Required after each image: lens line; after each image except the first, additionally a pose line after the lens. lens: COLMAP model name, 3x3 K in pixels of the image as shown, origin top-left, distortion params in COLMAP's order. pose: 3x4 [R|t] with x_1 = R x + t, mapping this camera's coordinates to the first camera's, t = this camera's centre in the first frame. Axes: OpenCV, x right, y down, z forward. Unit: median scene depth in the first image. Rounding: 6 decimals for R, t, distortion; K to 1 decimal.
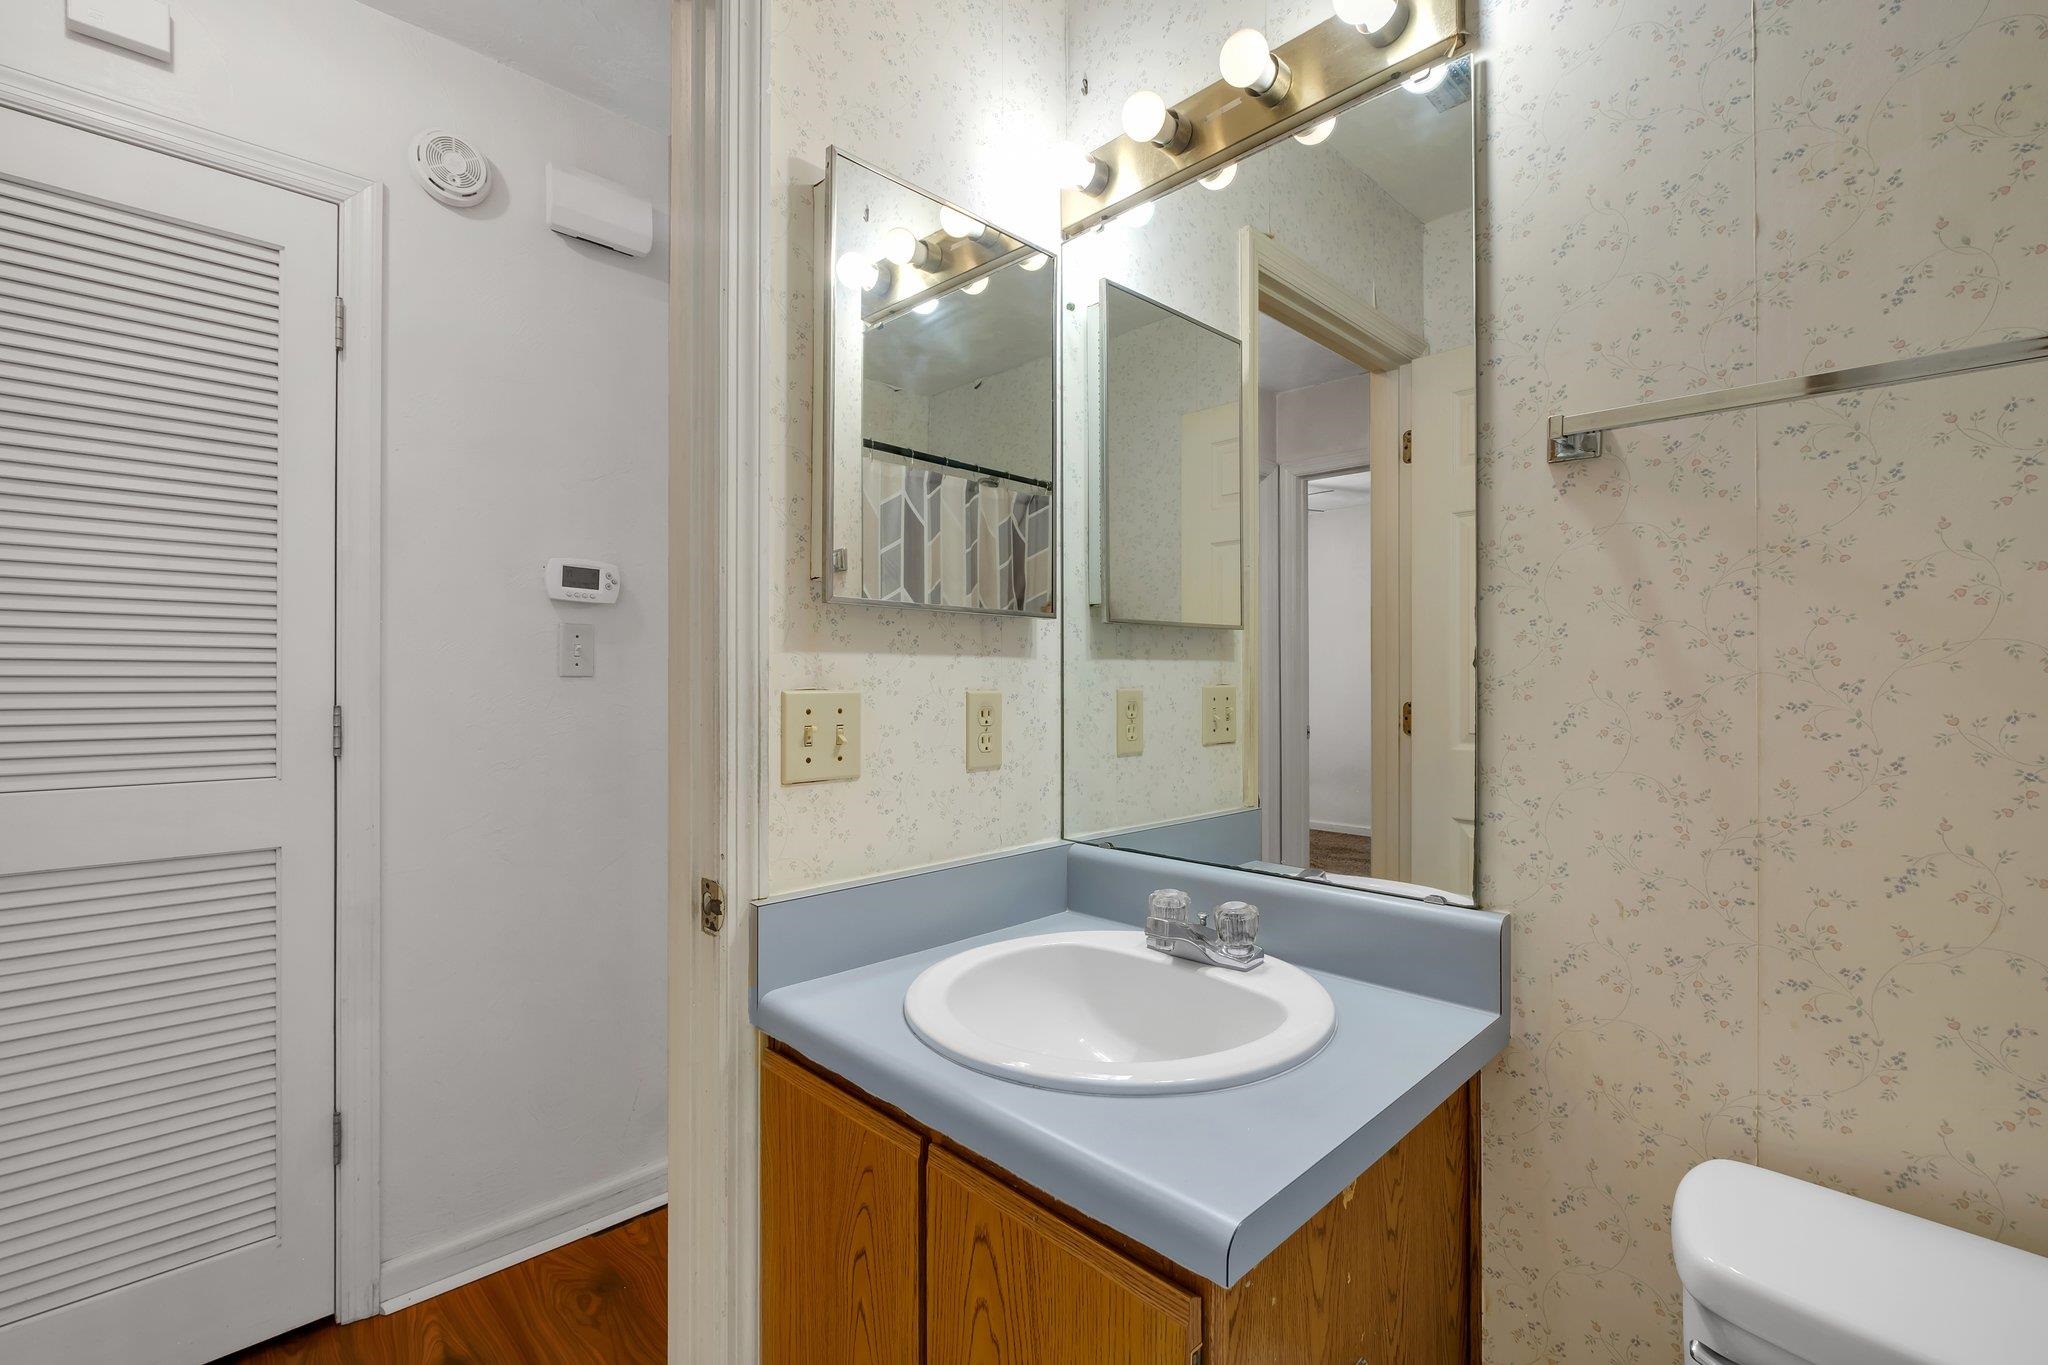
lens RADIAL K [[910.4, 0, 1024.5], [0, 910.4, 670.3], [0, 0, 1]] dist [-0.001935, -0.000123]
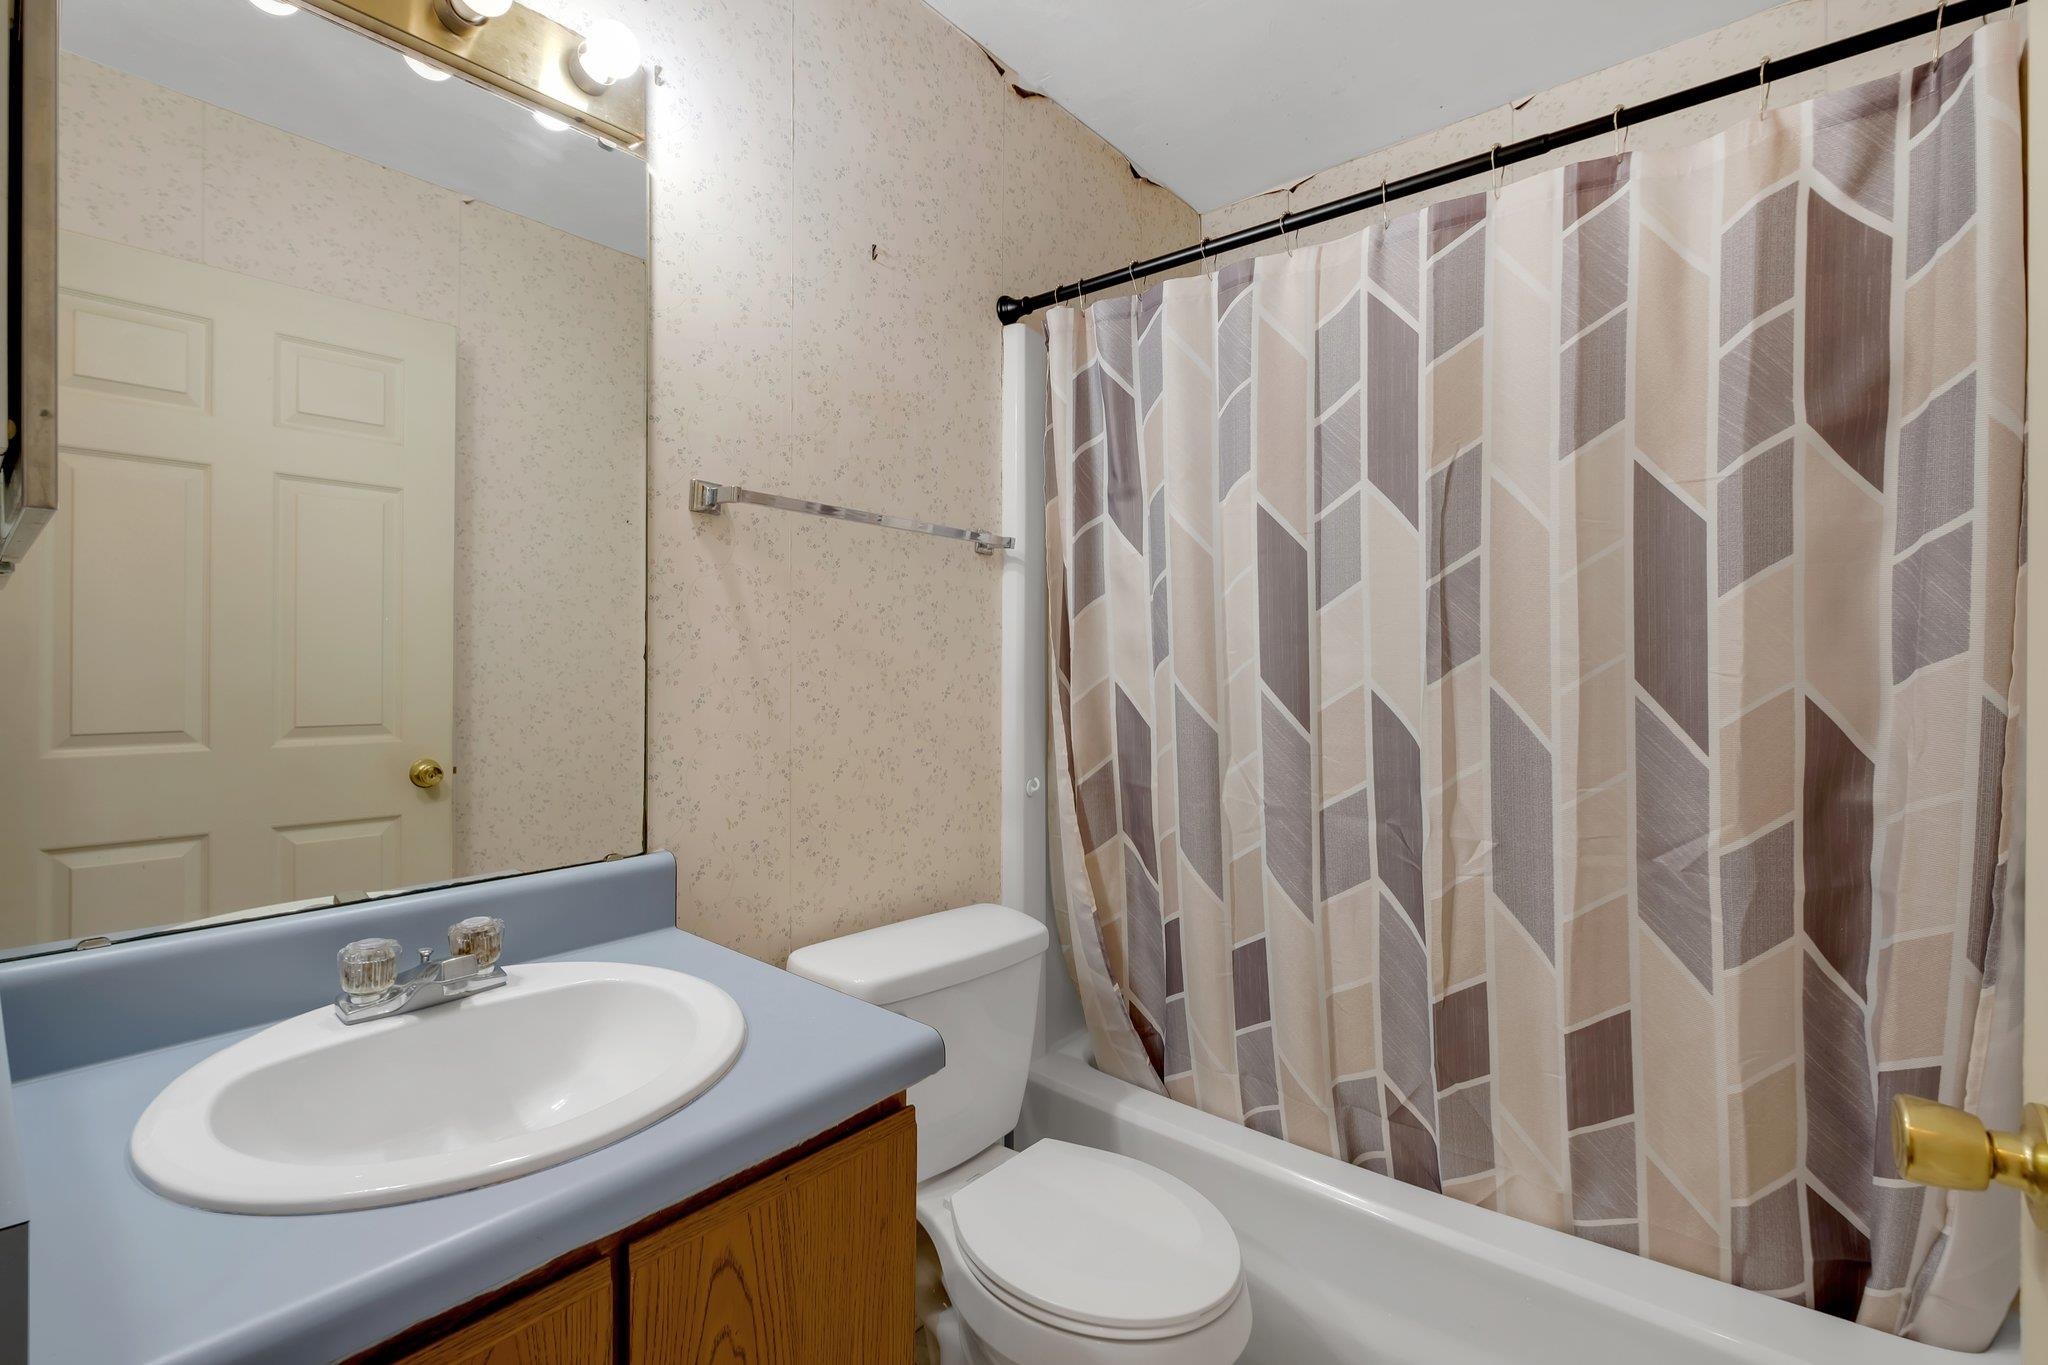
lens RADIAL K [[866.6, 0, 1024.0], [0, 866.6, 682.5], [0, 0, 1]] dist [0.000844, 0.000144]
pose [[-0.089176, -0.013920, 0.995919, -0.767250], [-0.006862, 0.999887, 0.013361, 0.008938], [-0.995992, -0.005642, -0.089262, 0.623867]]
